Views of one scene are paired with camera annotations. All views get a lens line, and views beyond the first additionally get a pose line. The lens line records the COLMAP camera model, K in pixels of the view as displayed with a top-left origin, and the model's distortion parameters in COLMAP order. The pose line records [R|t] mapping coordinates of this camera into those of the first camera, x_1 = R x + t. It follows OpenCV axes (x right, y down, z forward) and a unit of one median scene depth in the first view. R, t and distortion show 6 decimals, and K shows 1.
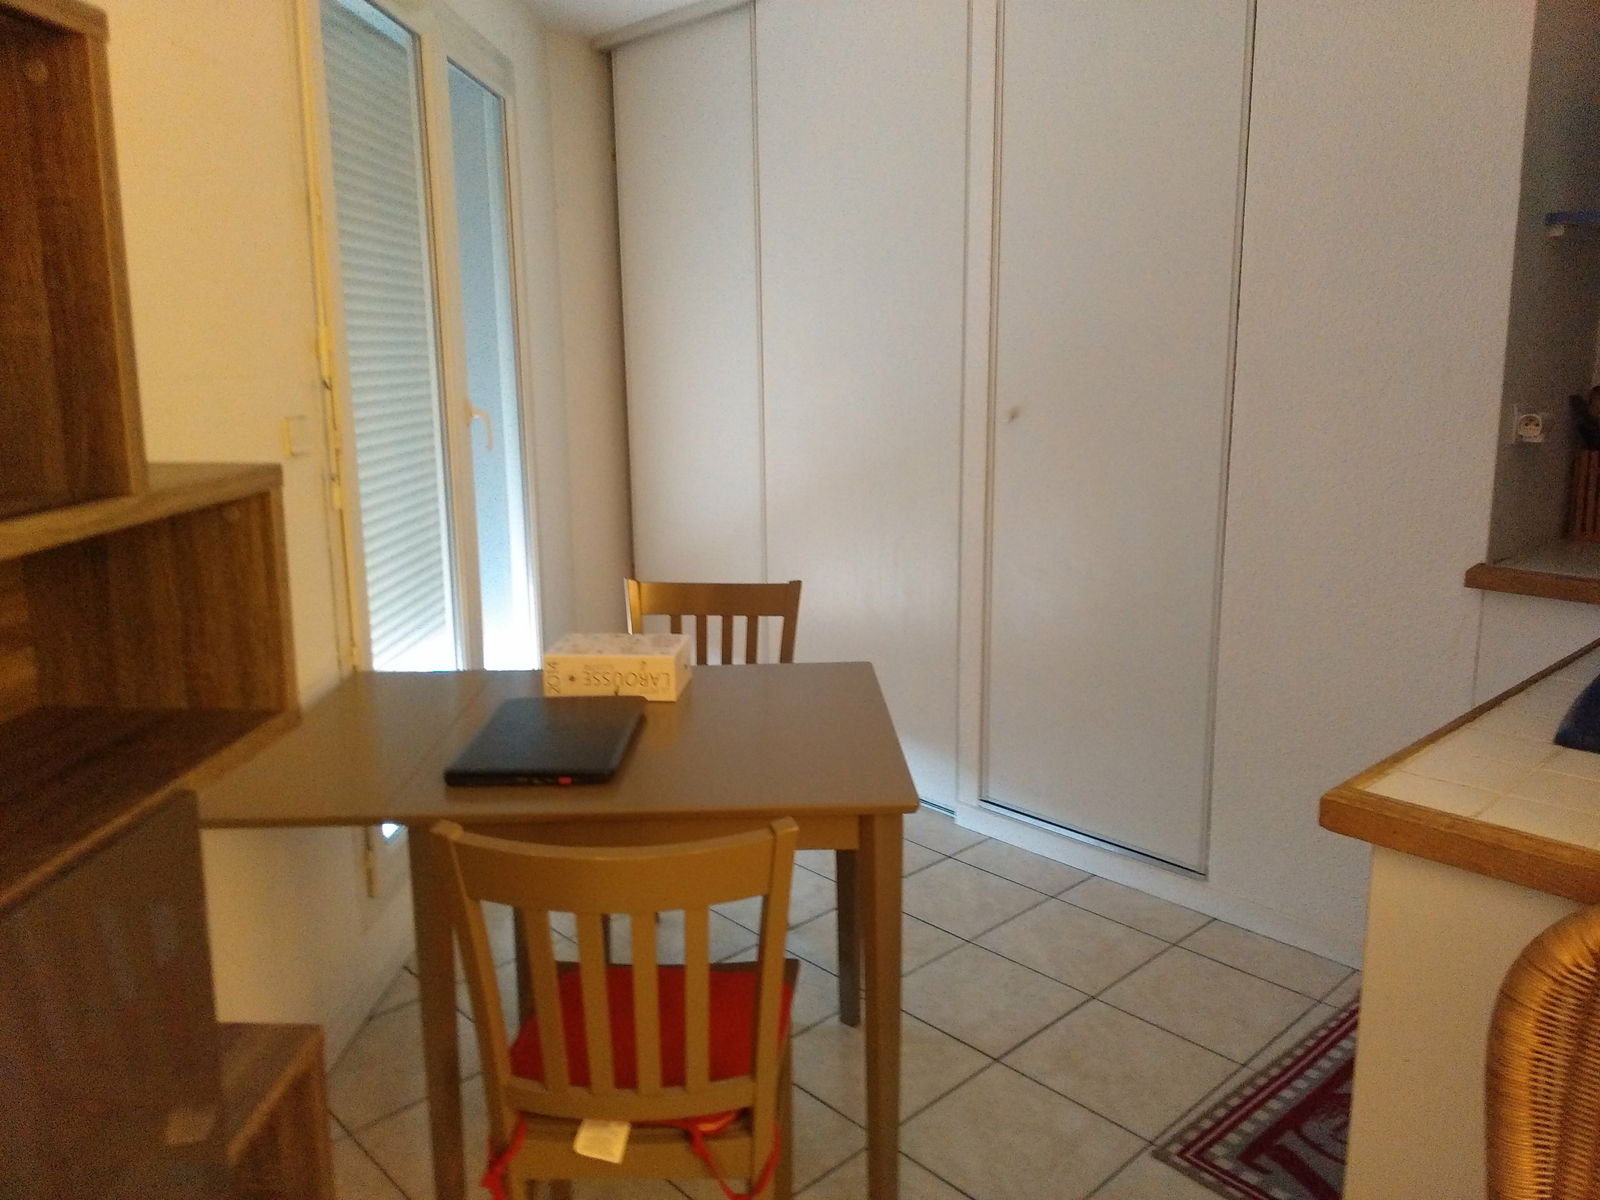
lens RADIAL K [[1174.2, 0, 792.5], [0, 1174.2, 574.0], [0, 0, 1]] dist [0.067148, -0.107782]
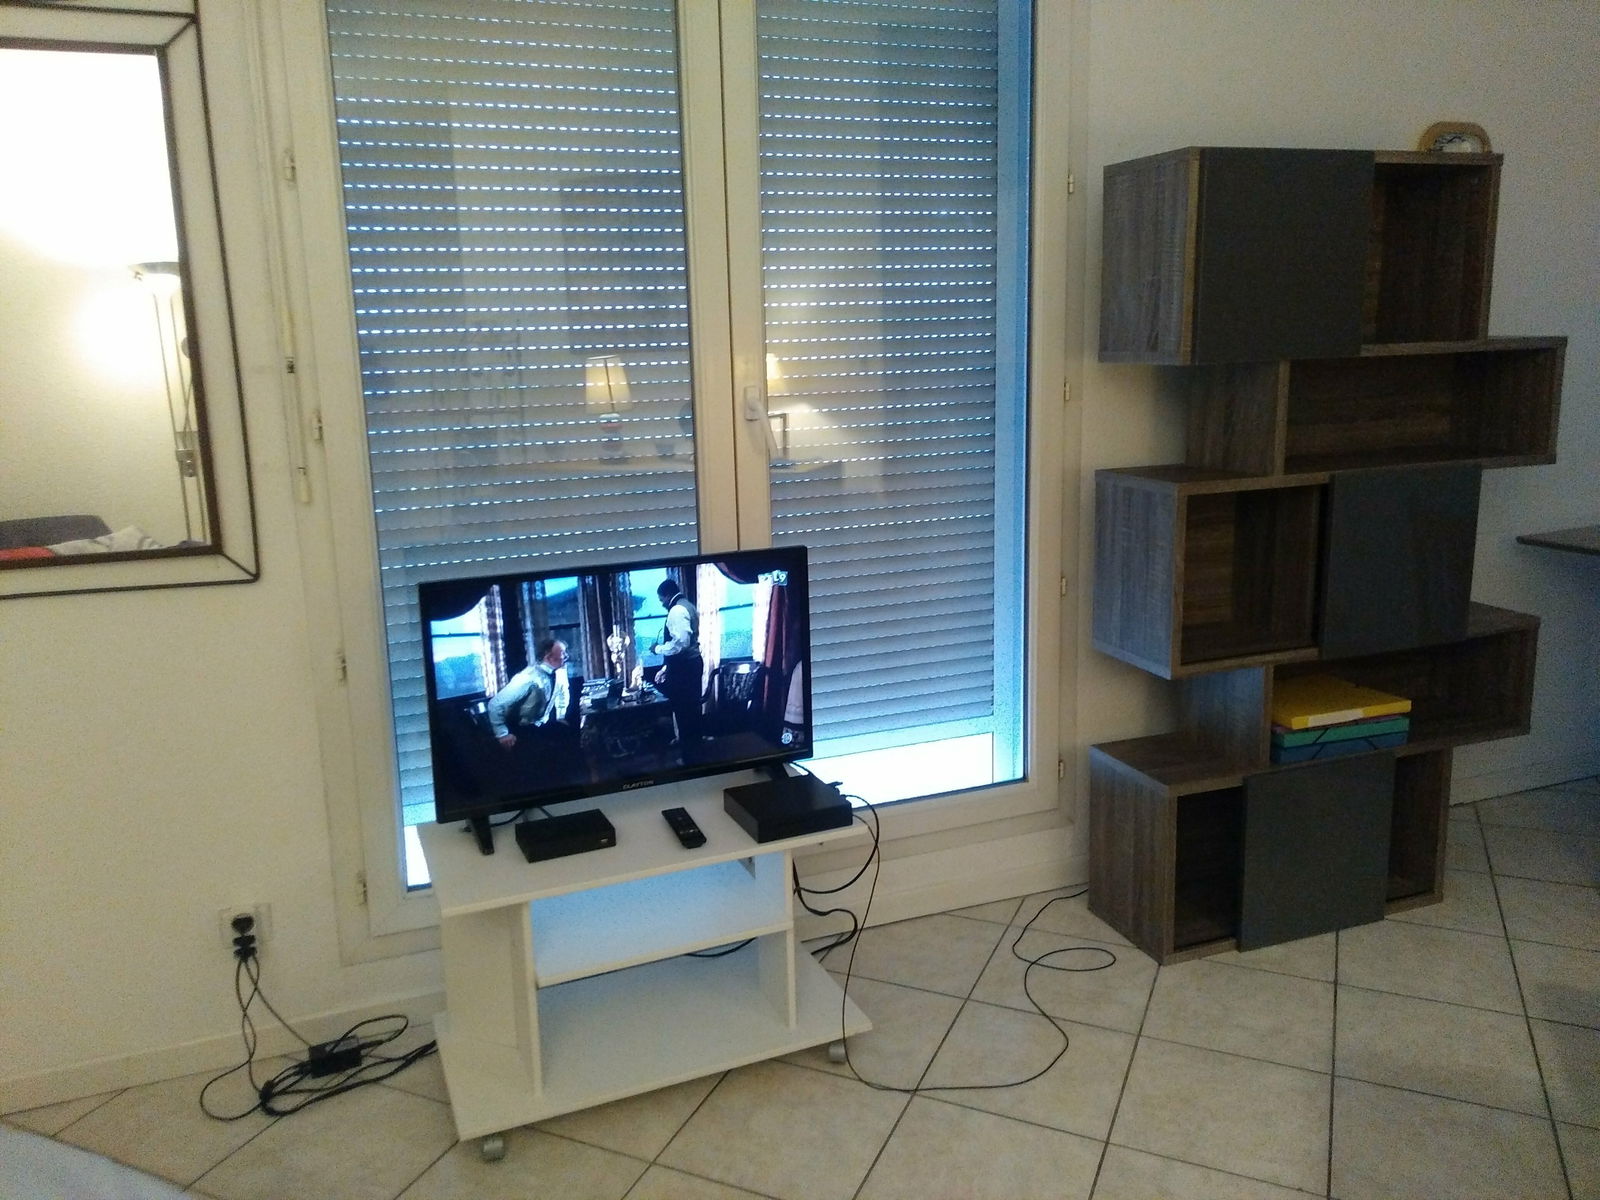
lens RADIAL K [[1174.2, 0, 792.5], [0, 1174.2, 574.0], [0, 0, 1]] dist [0.067148, -0.107782]
pose [[0.381360, 0.172265, -0.908234, 0.401616], [-0.150524, 0.980943, 0.122852, 0.104962], [0.912090, 0.089860, 0.400022, -0.415186]]
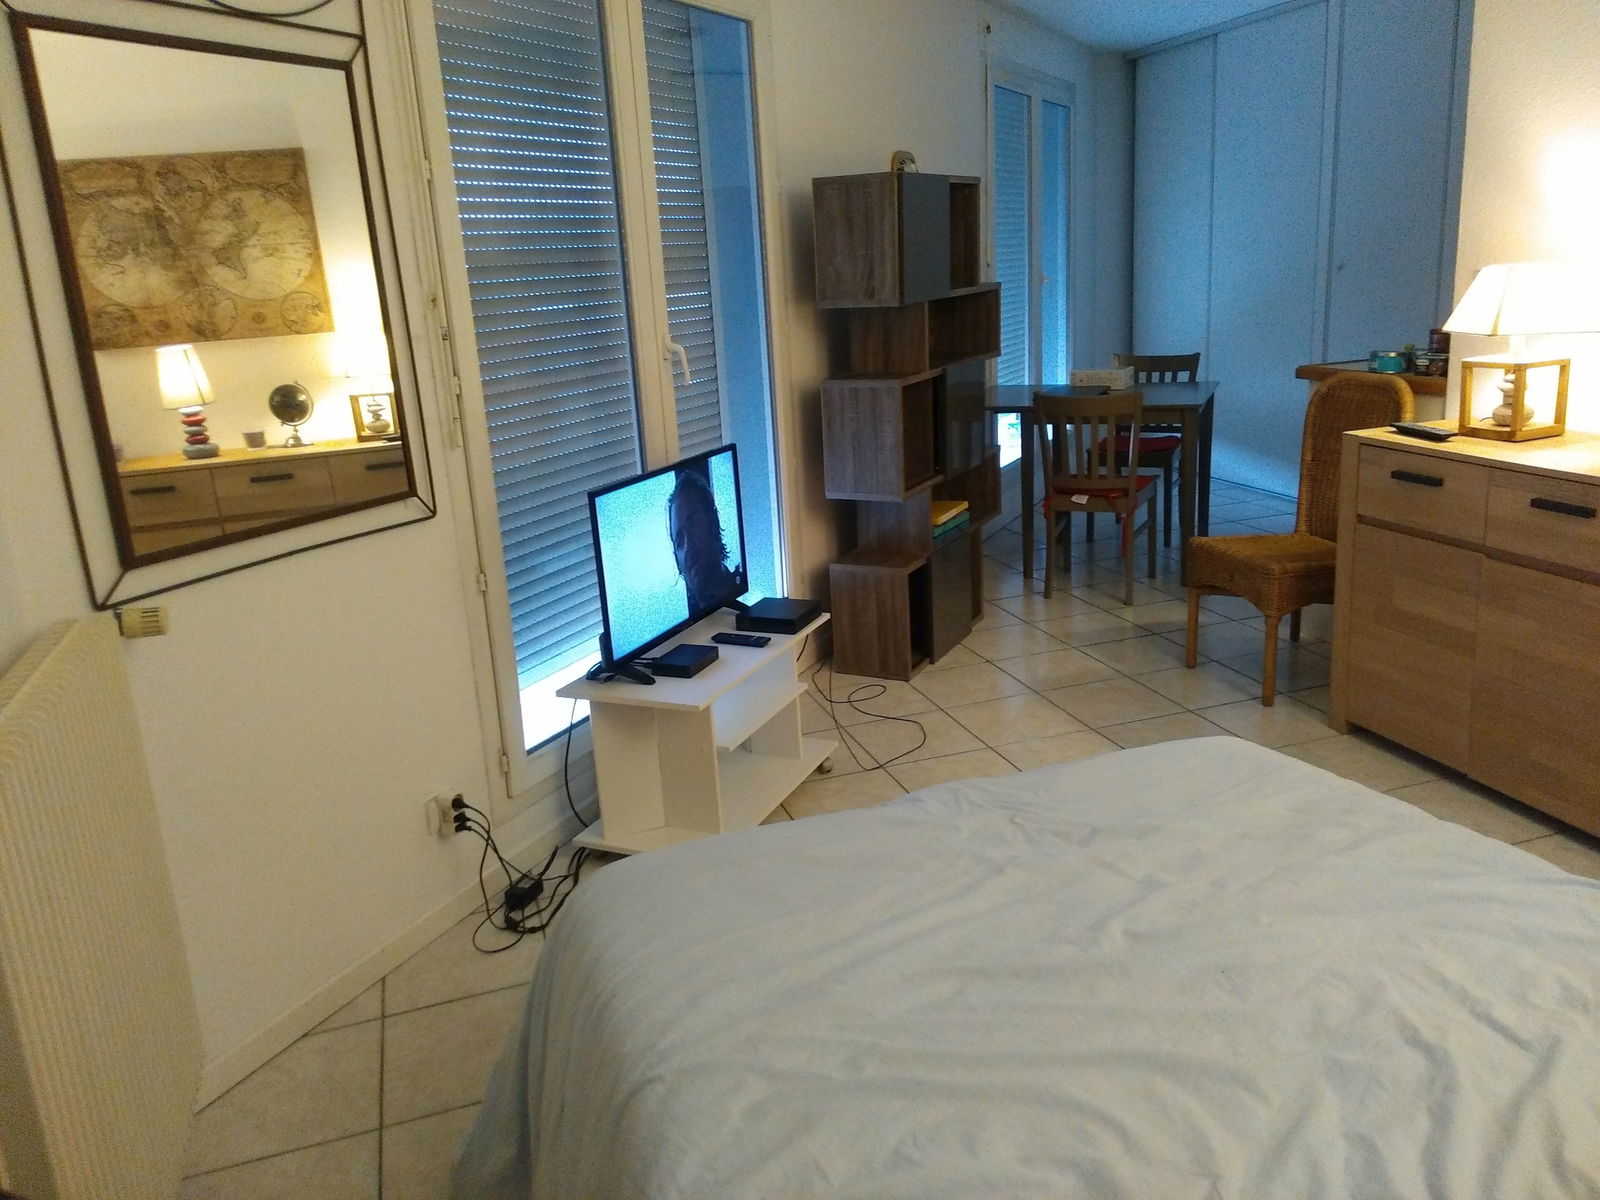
lens RADIAL K [[1174.2, 0, 792.5], [0, 1174.2, 574.0], [0, 0, 1]] dist [0.067148, -0.107782]
pose [[0.900978, 0.071716, -0.427896, 0.243126], [-0.034288, 0.994929, 0.094555, 0.190717], [0.432508, -0.070521, 0.898868, -1.040216]]
